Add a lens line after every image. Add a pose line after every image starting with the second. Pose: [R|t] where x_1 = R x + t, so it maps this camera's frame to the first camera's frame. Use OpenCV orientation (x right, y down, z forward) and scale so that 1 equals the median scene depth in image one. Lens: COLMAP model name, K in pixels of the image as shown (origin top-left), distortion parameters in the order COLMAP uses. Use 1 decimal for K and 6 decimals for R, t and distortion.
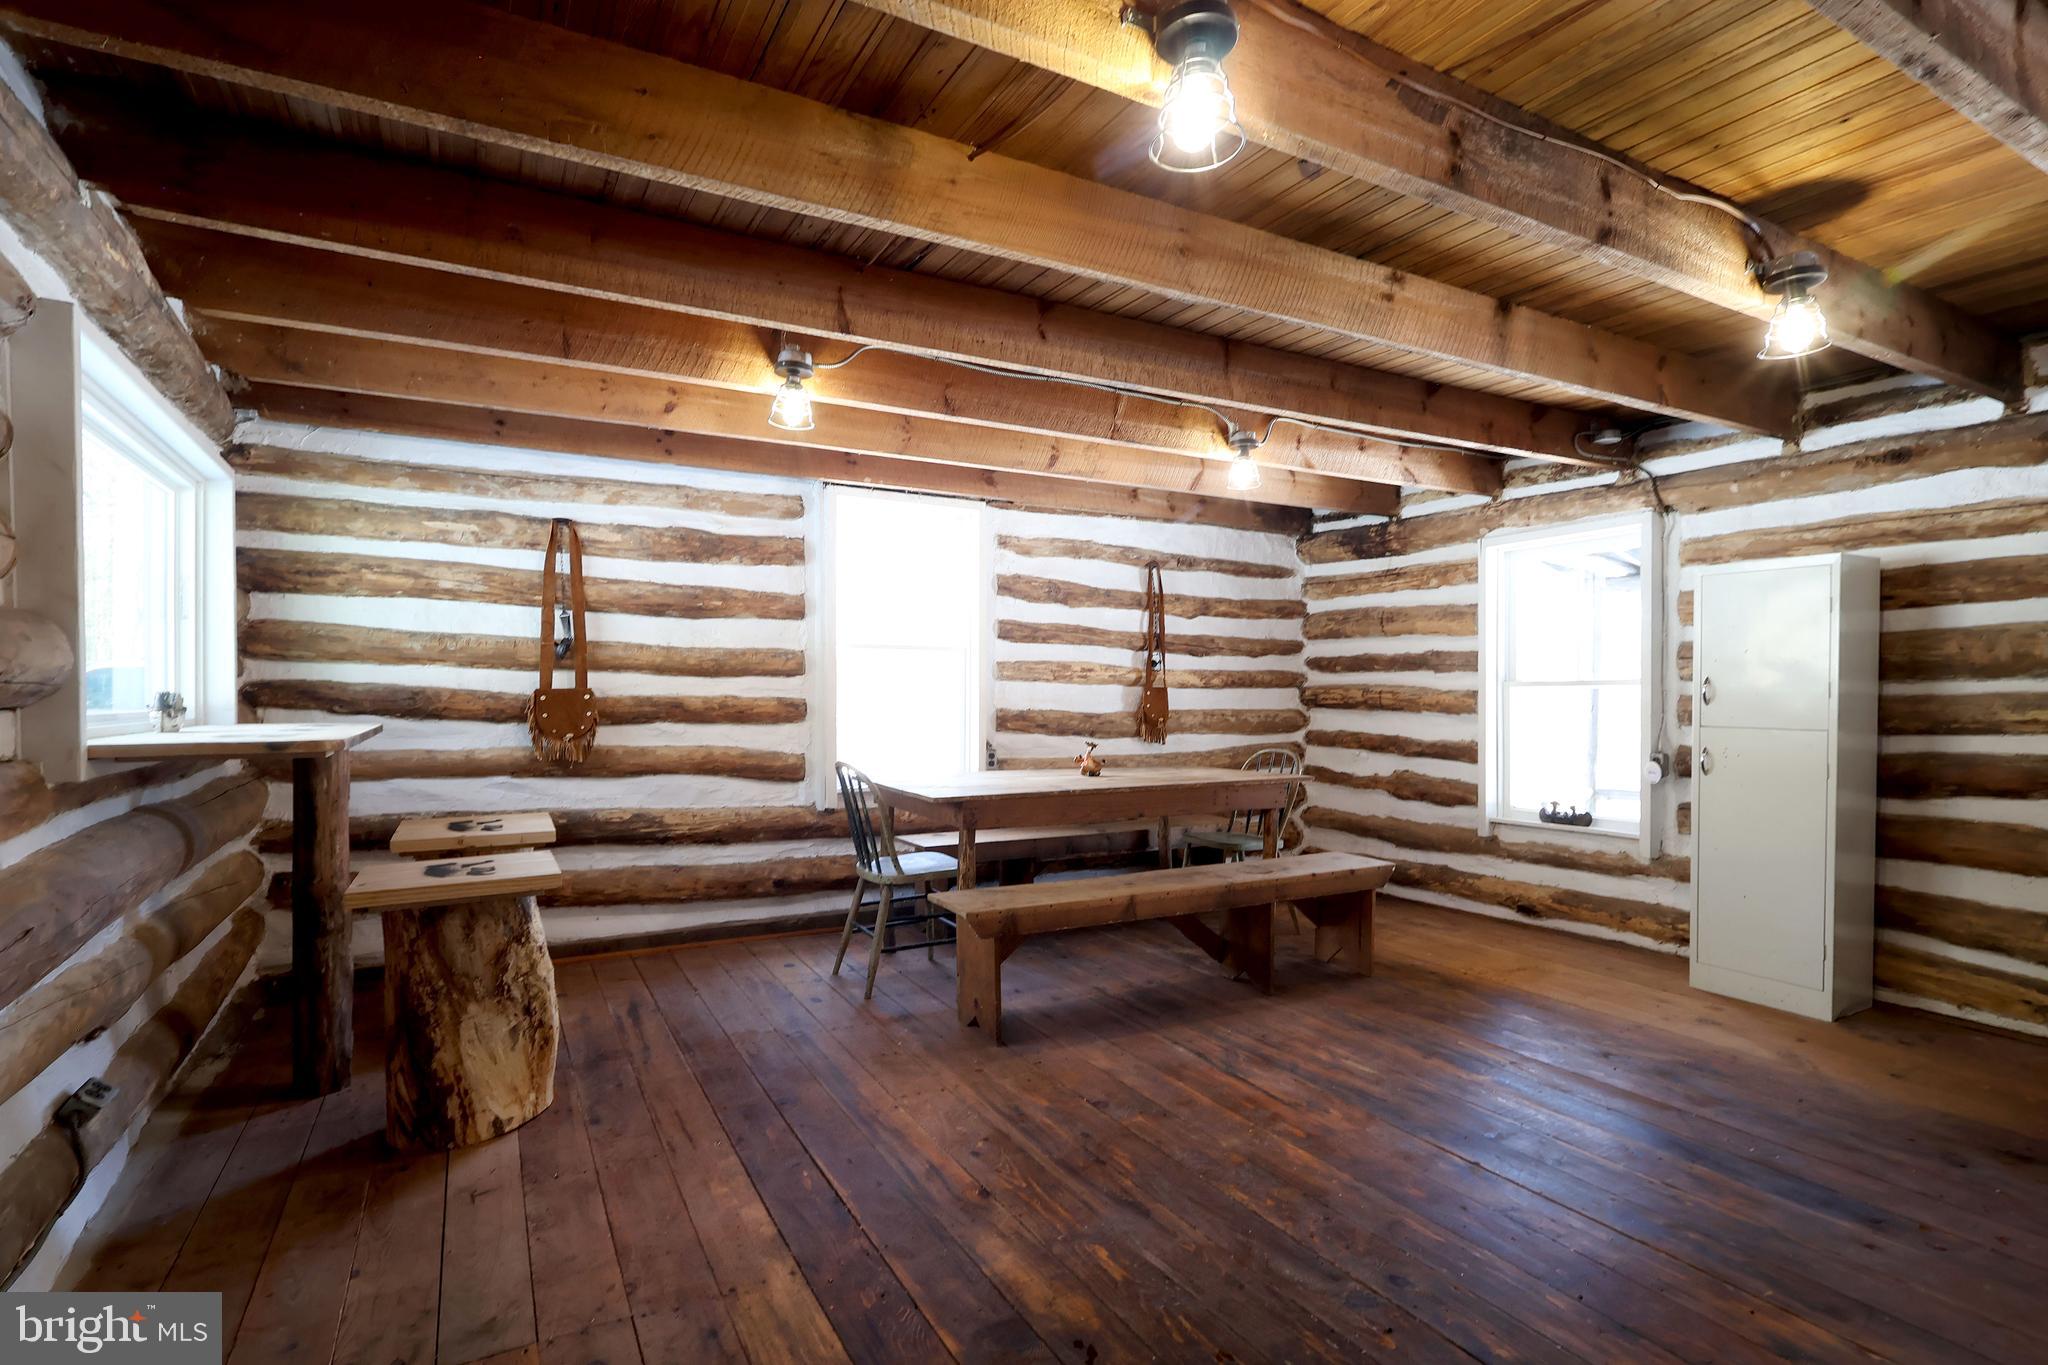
lens RADIAL K [[955.3, 0, 1024.0], [0, 955.3, 682.5], [0, 0, 1]] dist [-0.004024, -0.000618]
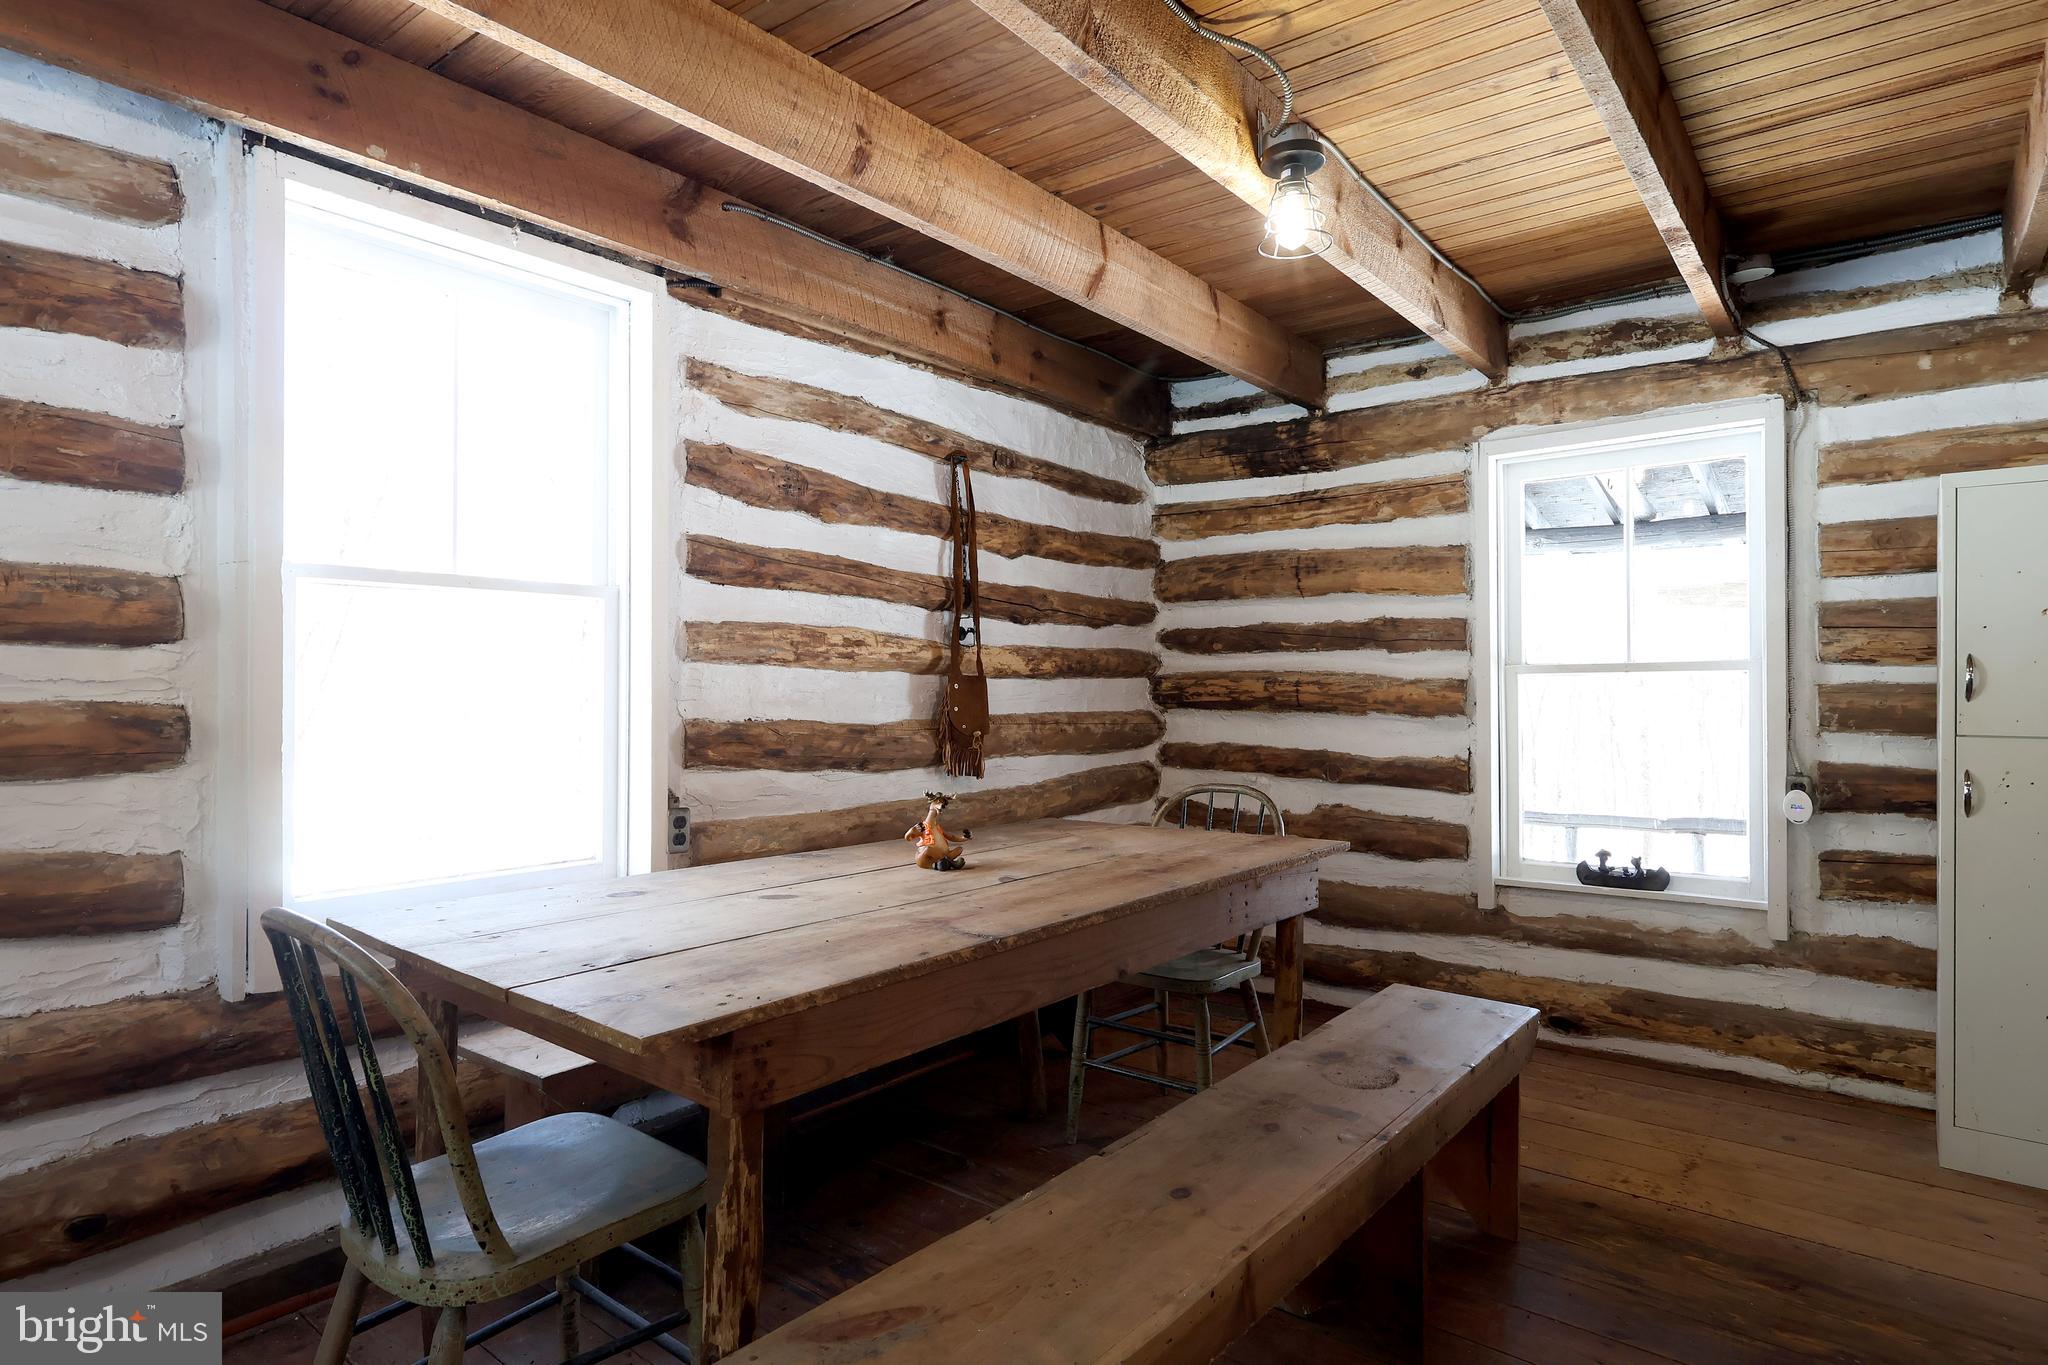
lens RADIAL K [[1089.3, 0, 1025.8], [0, 1089.3, 669.9], [0, 0, 1]] dist [0.000709, -0.000100]
pose [[0.927656, 0.000666, 0.373435, -0.070408], [0.001106, 0.999989, -0.004529, 0.004652], [-0.373434, 0.004615, 0.927645, 0.410354]]
